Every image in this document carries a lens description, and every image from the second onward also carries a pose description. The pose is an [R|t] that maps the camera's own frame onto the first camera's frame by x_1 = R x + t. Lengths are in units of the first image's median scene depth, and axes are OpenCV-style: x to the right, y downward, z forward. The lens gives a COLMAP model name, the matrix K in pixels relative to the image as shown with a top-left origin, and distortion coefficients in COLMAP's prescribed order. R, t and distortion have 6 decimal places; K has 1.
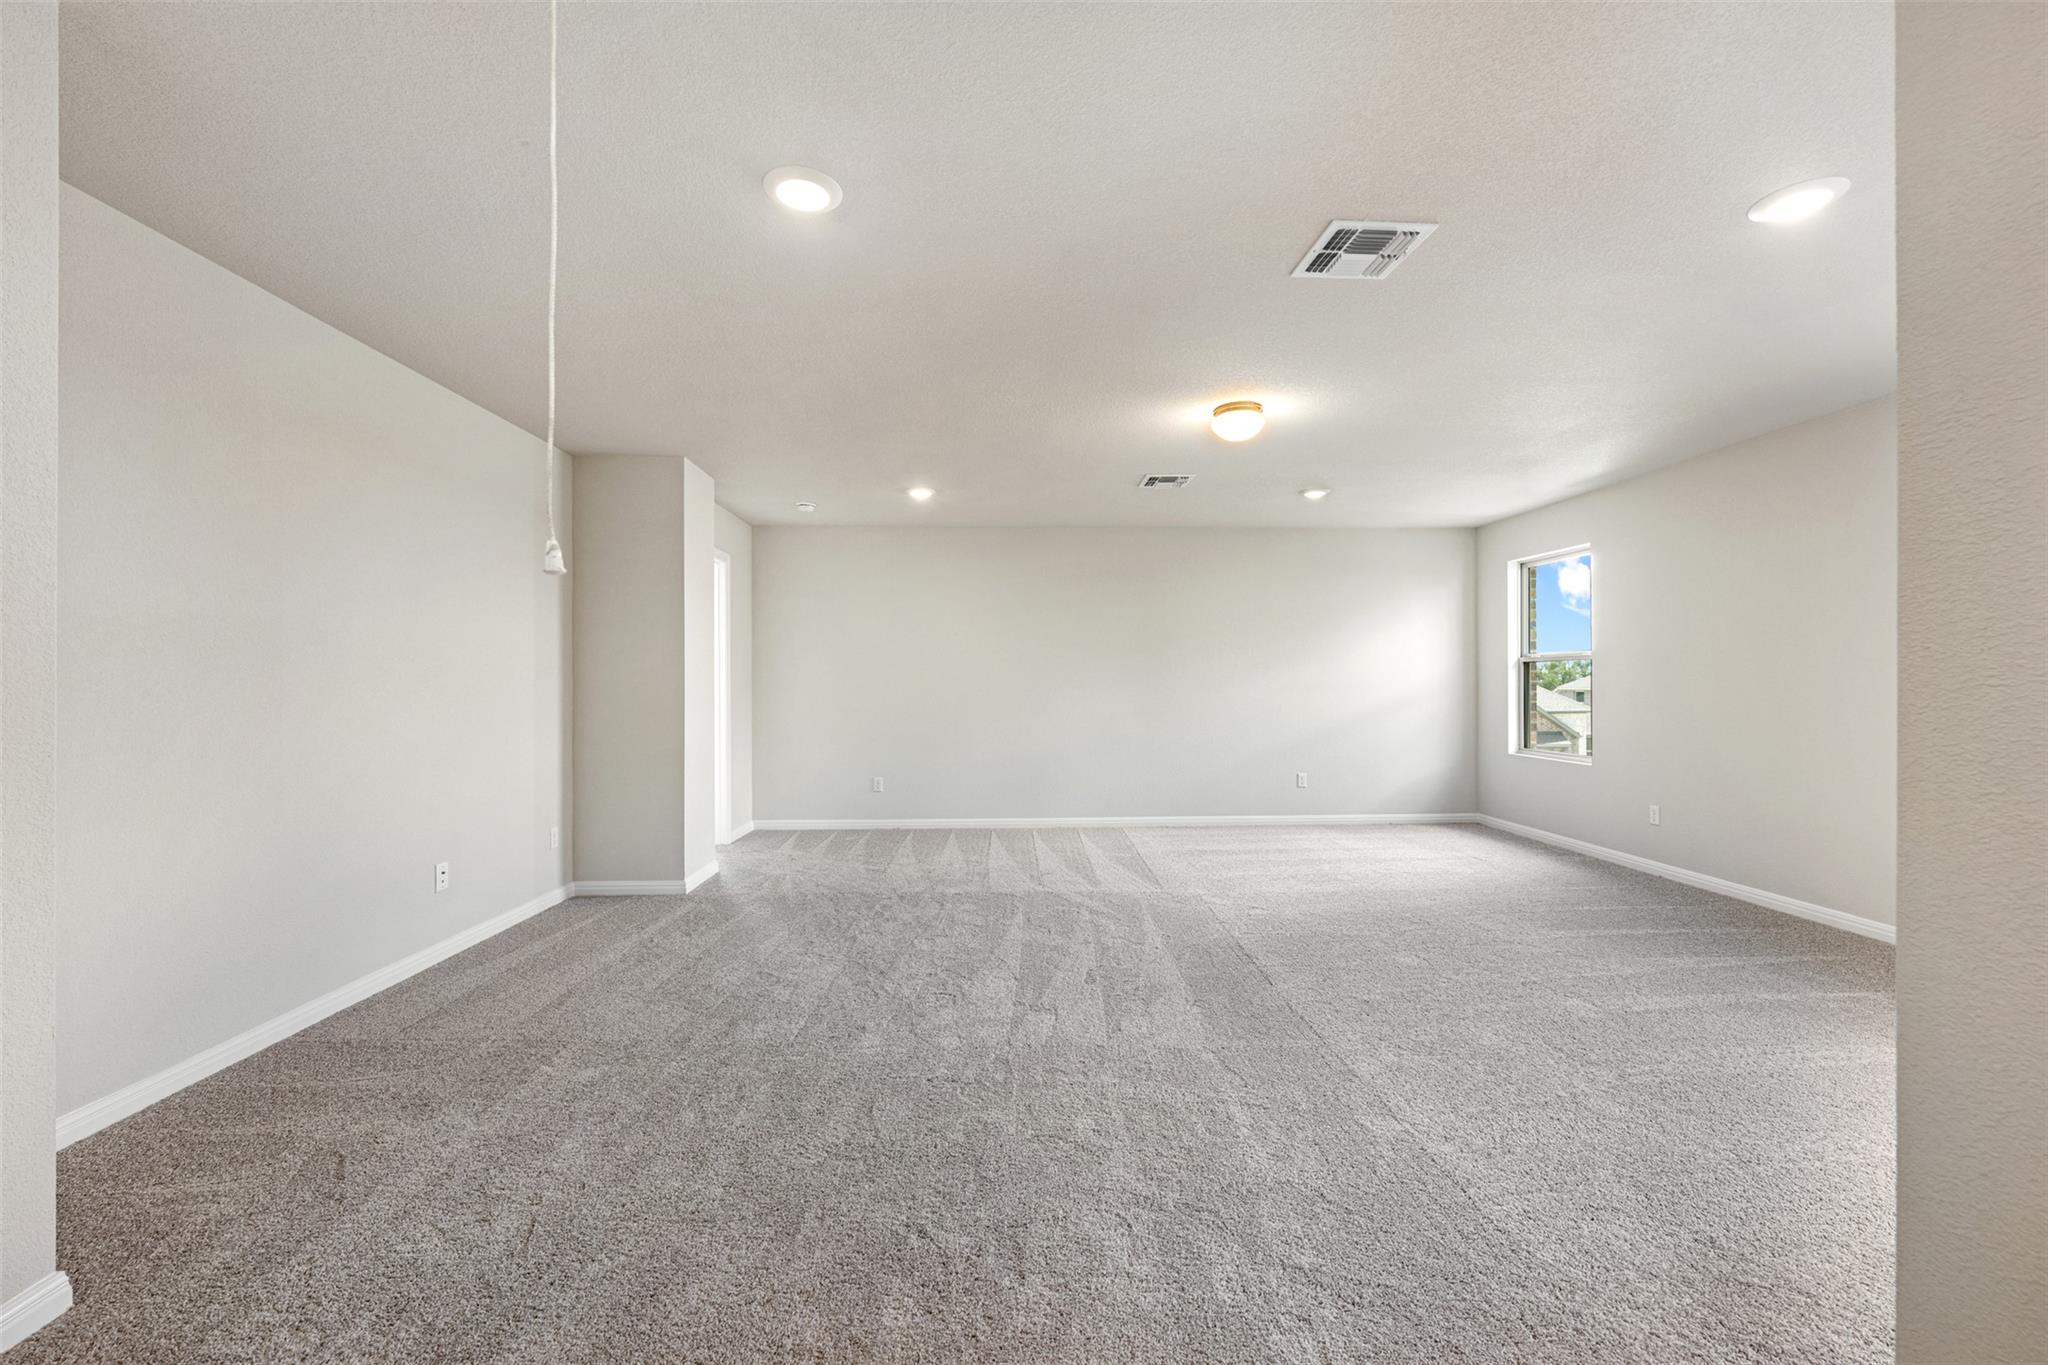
lens RADIAL K [[810.5, 0, 1026.4], [0, 810.5, 682.5], [0, 0, 1]] dist [0.001252, -0.000755]
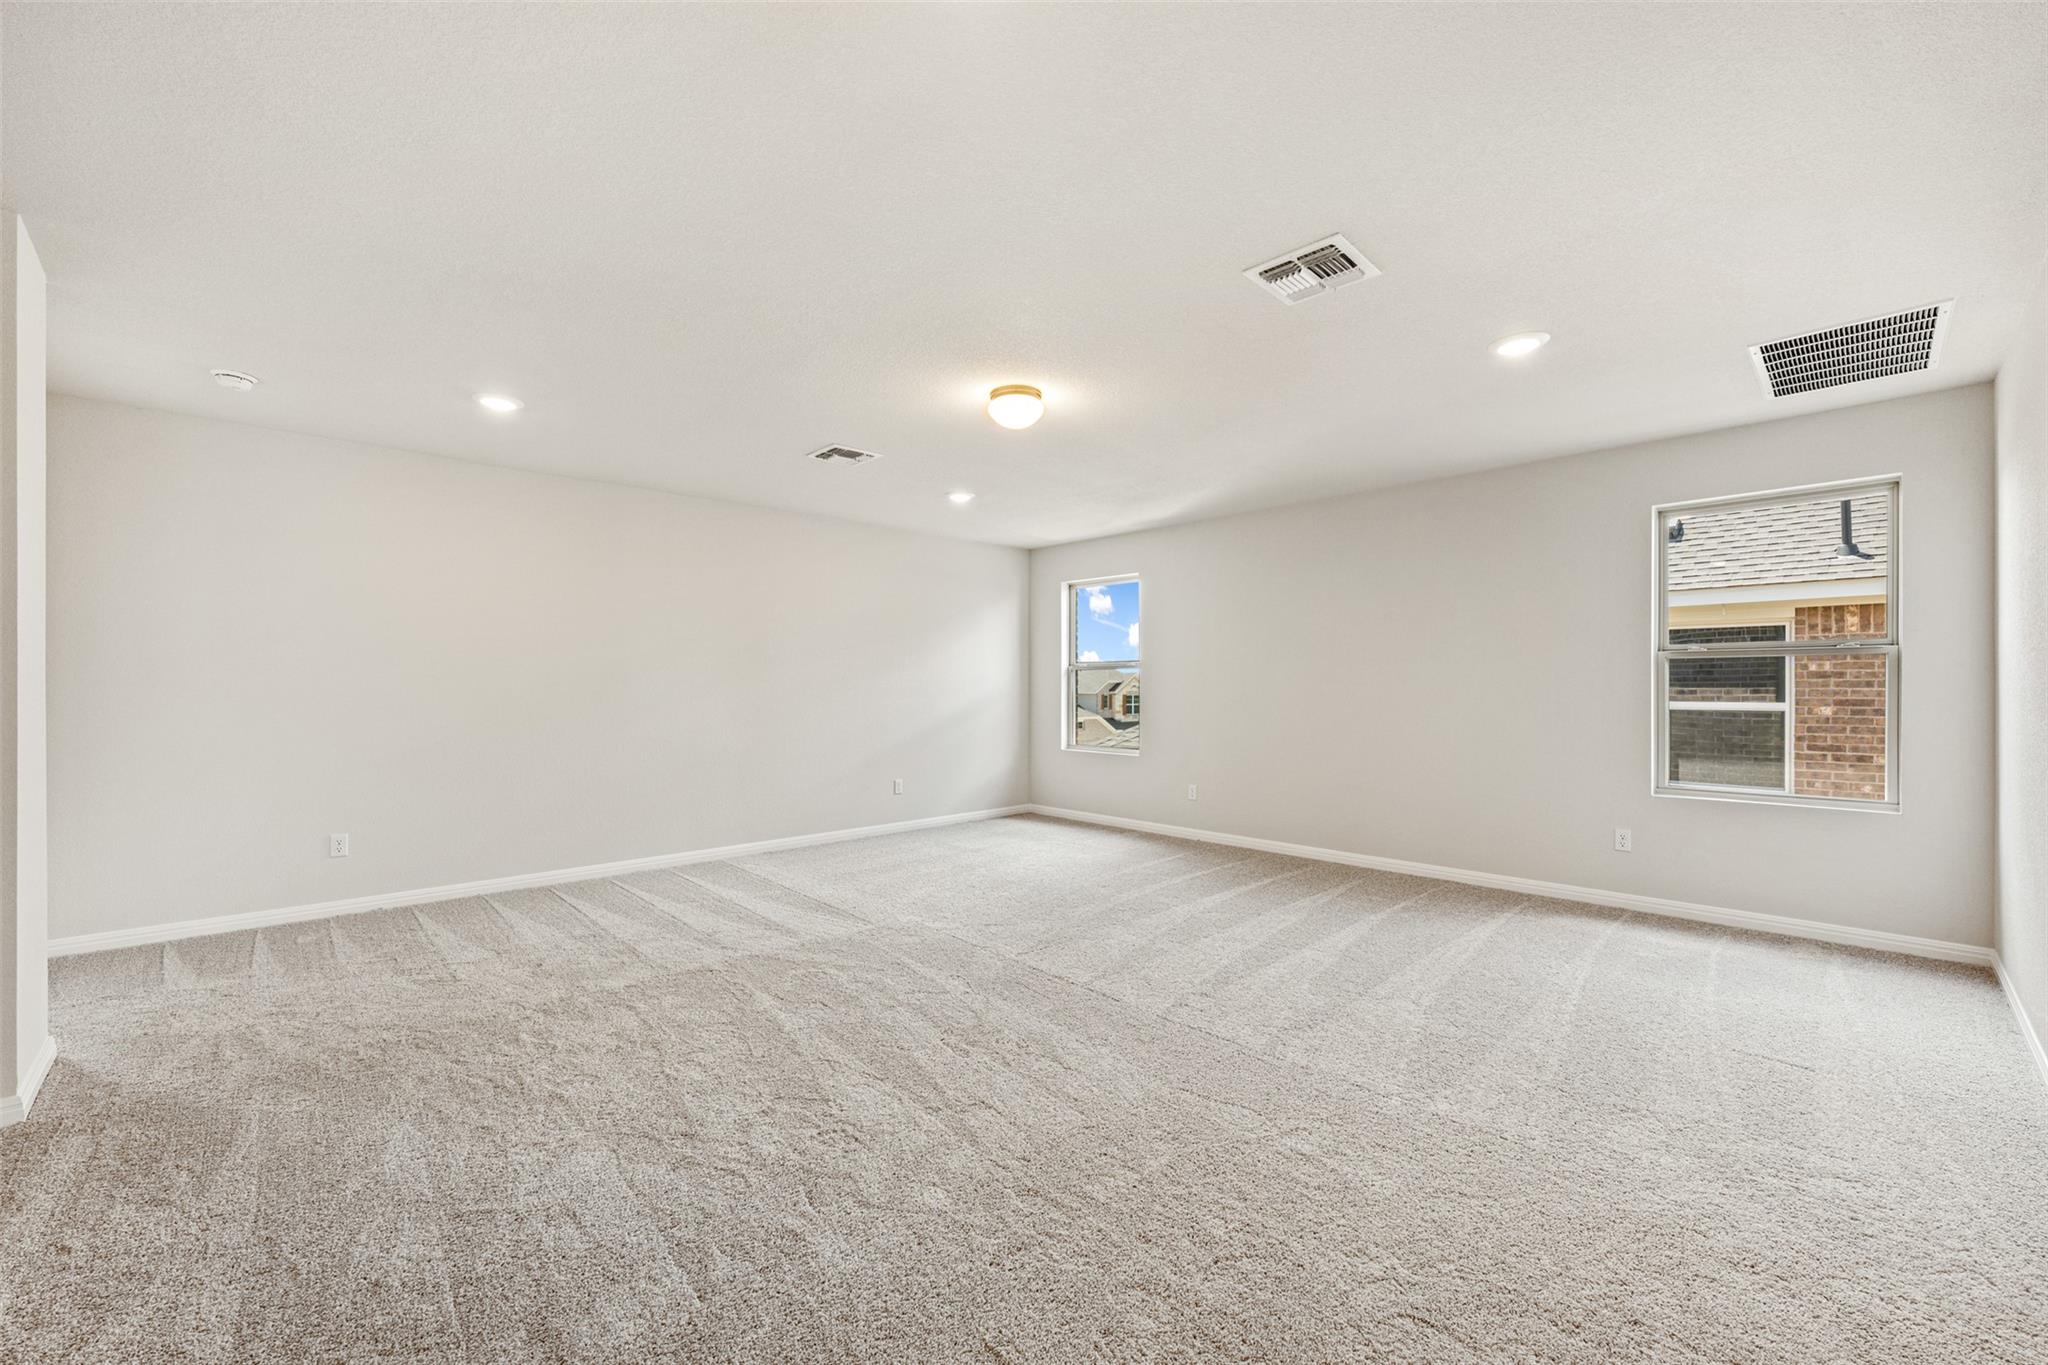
lens RADIAL K [[810.5, 0, 1018.6], [0, 810.5, 686.6], [0, 0, 1]] dist [0.001252, -0.000755]
pose [[0.750147, 0.004154, 0.661258, -0.366771], [-0.004117, 0.999990, -0.001612, 0.001226], [-0.661258, -0.001513, 0.750157, 0.308042]]
